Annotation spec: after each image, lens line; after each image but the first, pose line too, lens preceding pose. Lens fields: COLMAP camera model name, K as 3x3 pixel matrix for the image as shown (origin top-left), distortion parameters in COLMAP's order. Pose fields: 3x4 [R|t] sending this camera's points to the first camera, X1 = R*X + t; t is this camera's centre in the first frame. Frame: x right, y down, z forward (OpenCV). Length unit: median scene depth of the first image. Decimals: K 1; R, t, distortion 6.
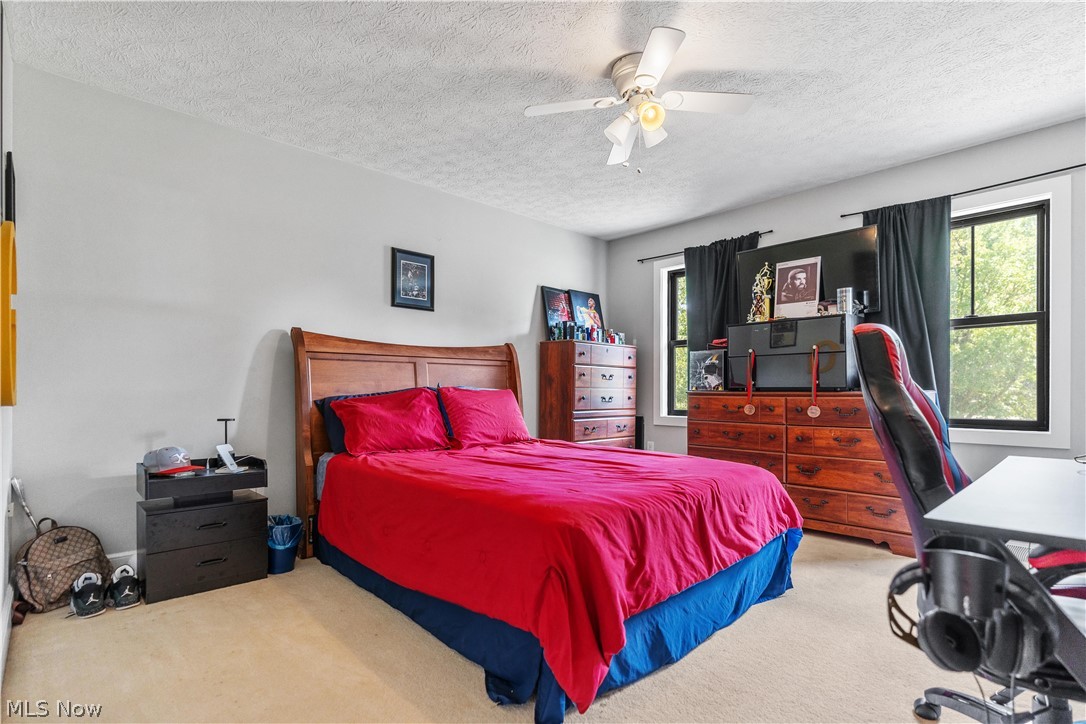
lens RADIAL K [[522.3, 0, 541.8], [0, 522.3, 389.4], [0, 0, 1]] dist [-0.002598, -0.000170]
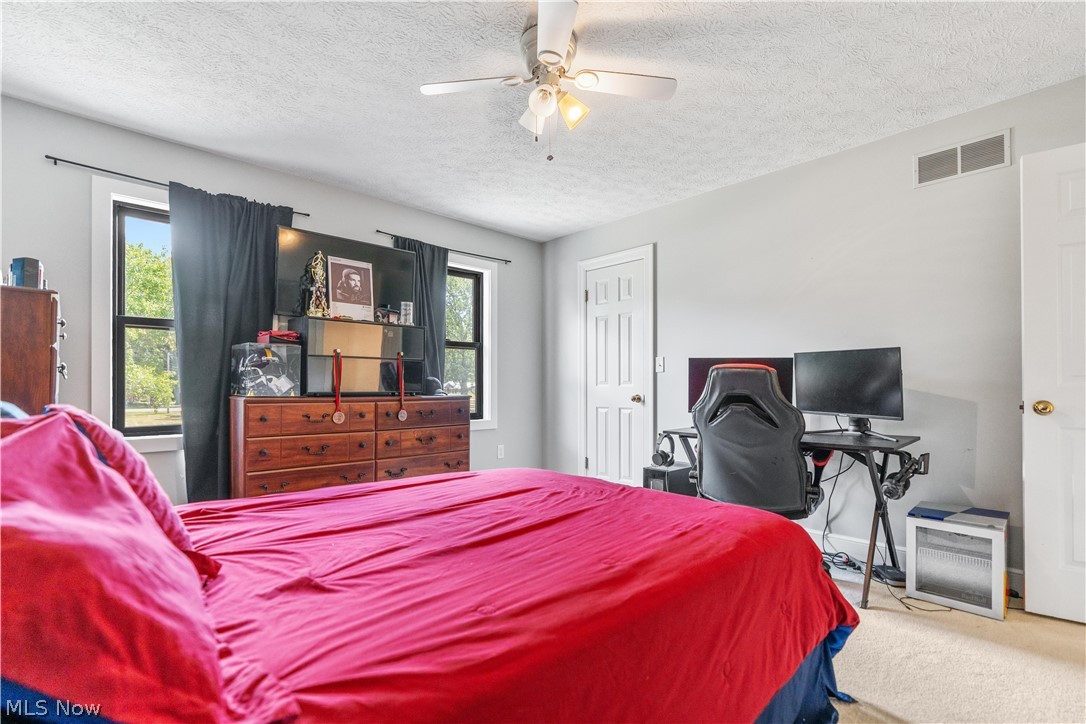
lens RADIAL K [[498.2, 0, 541.6], [0, 498.2, 385.6], [0, 0, 1]] dist [-0.007359, 0.000277]
pose [[-0.003488, 0.000938, 0.999993, -0.442684], [-0.004096, 0.999991, -0.000953, -0.015998], [-0.999986, -0.004099, -0.003484, 0.666611]]
